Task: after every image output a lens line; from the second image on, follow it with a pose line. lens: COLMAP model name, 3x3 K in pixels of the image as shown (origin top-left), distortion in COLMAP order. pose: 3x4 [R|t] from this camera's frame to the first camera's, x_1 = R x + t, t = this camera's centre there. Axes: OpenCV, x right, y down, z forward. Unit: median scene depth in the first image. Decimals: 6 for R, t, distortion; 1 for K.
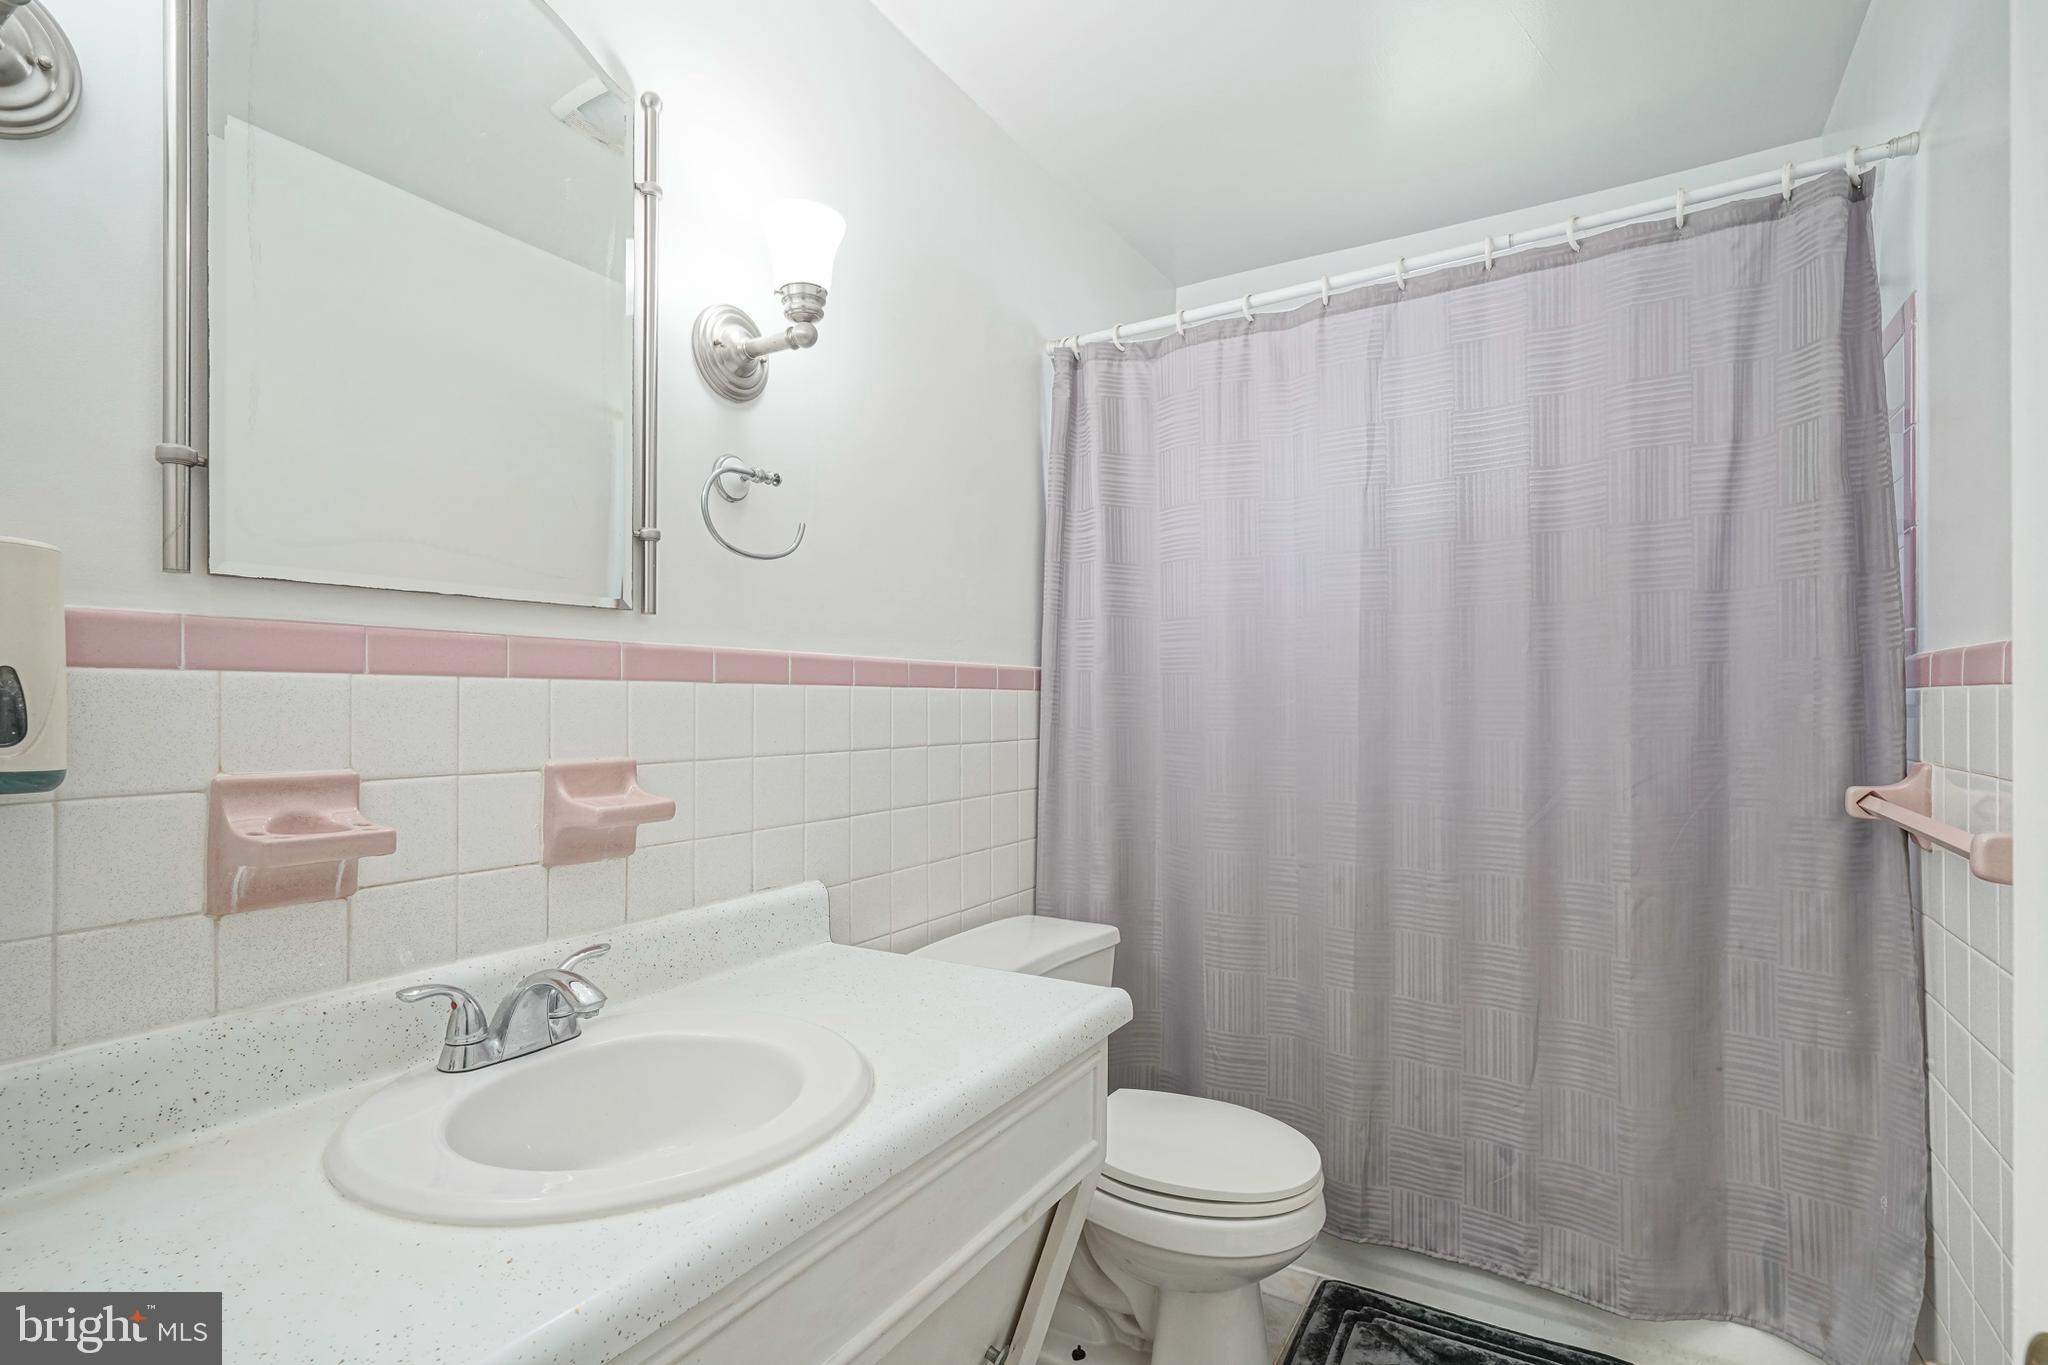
lens RADIAL K [[993.8, 0, 1014.4], [0, 993.8, 738.1], [0, 0, 1]] dist [-0.003609, 0.008243]
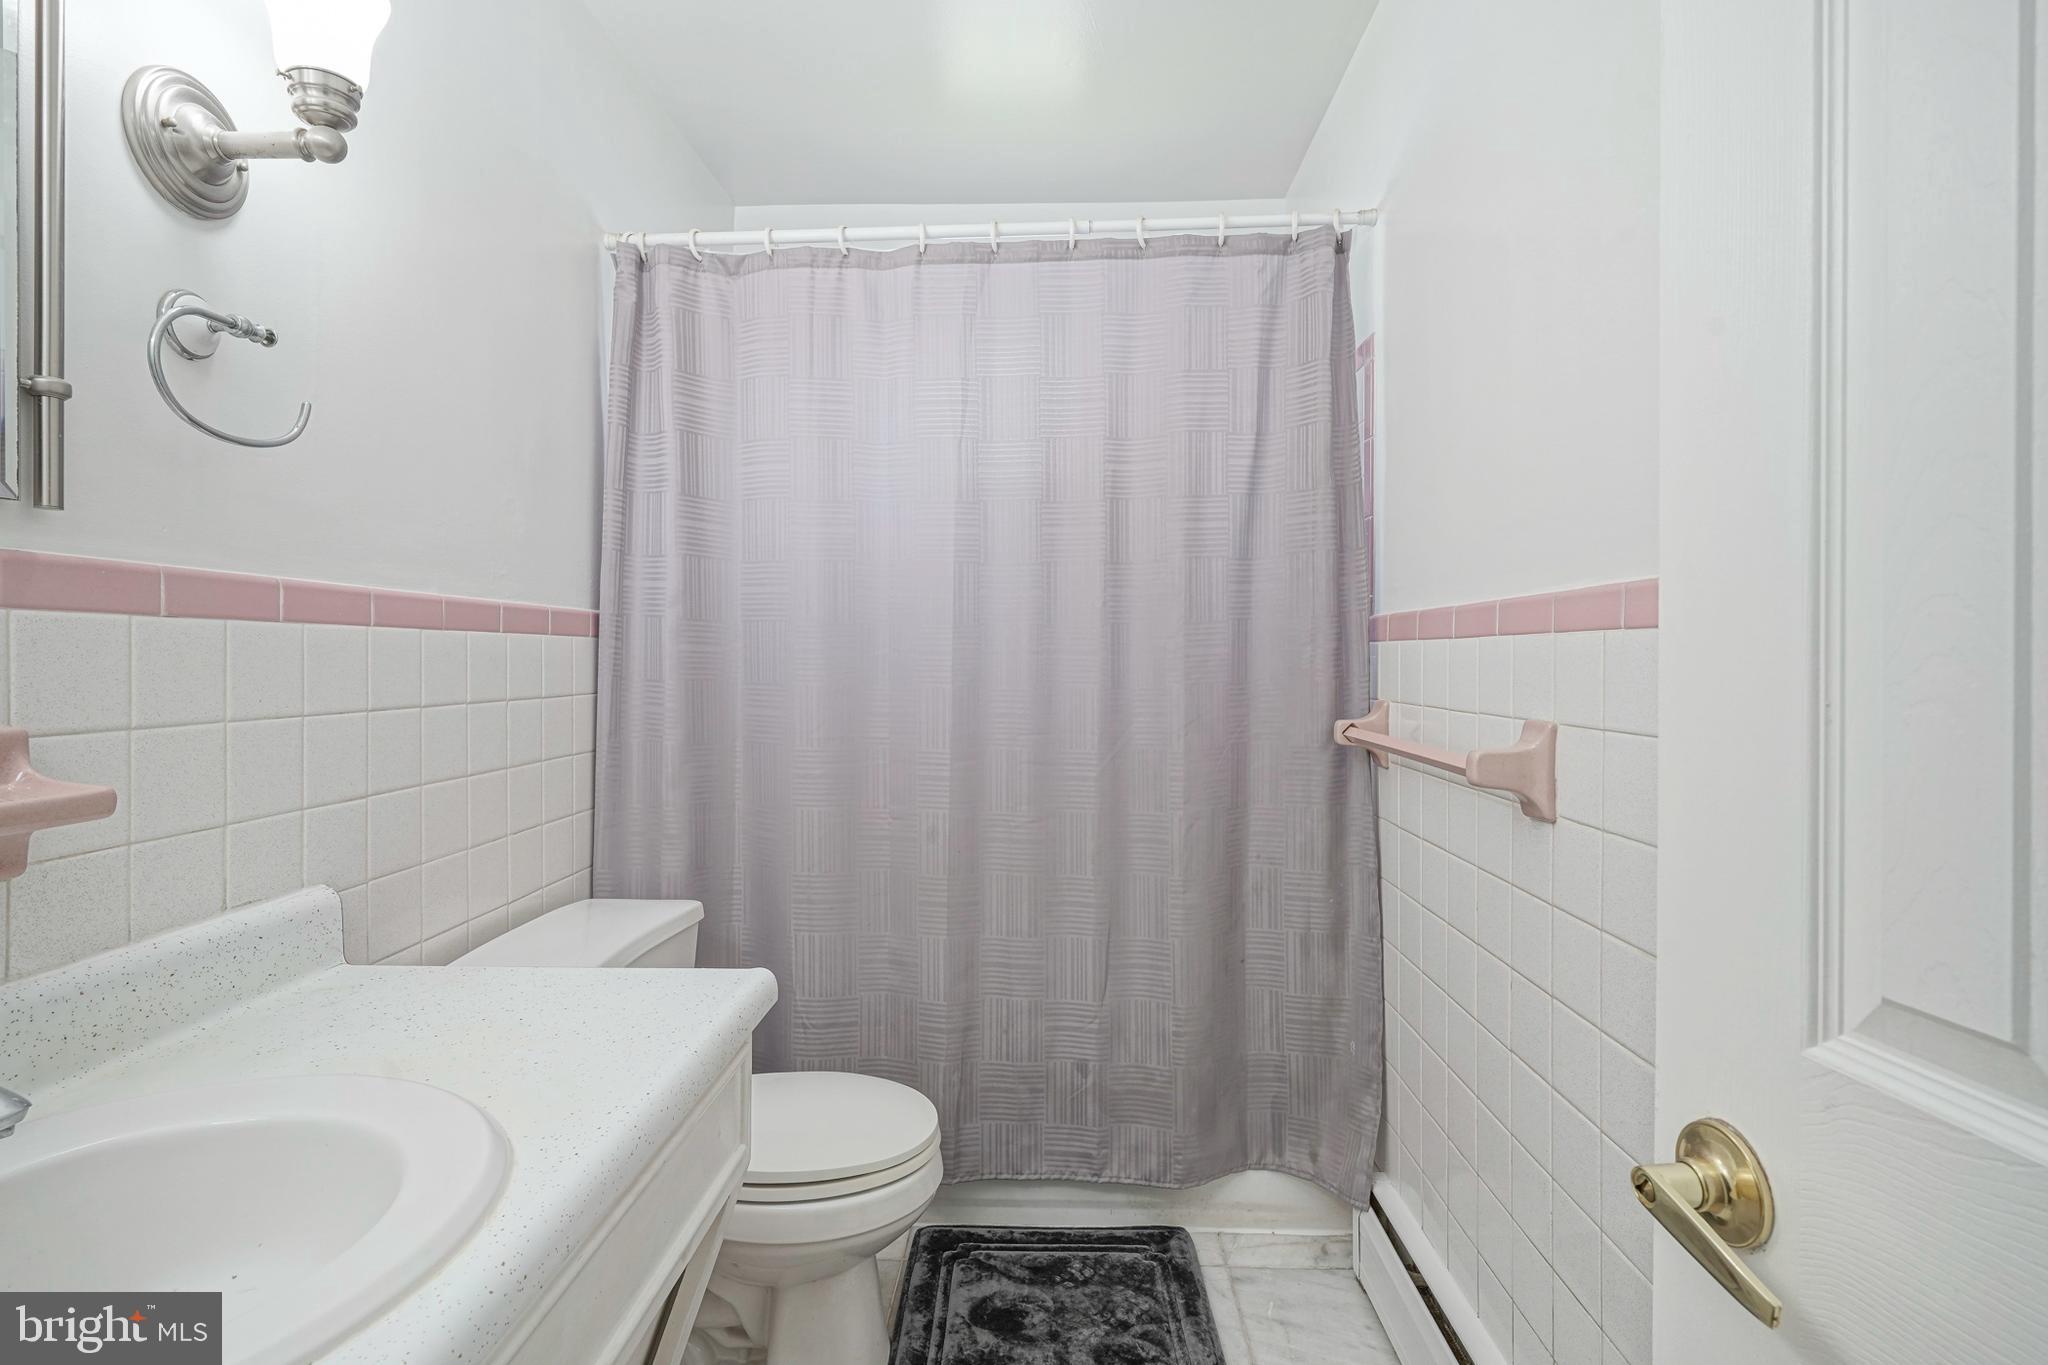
lens RADIAL K [[1002.9, 0, 1018.8], [0, 1002.9, 694.5], [0, 0, 1]] dist [-0.010436, 0.009768]
pose [[0.871600, -0.014580, 0.490001, -0.110861], [0.014291, 0.999889, 0.004331, 0.004293], [-0.490010, 0.003228, 0.871711, 0.087288]]
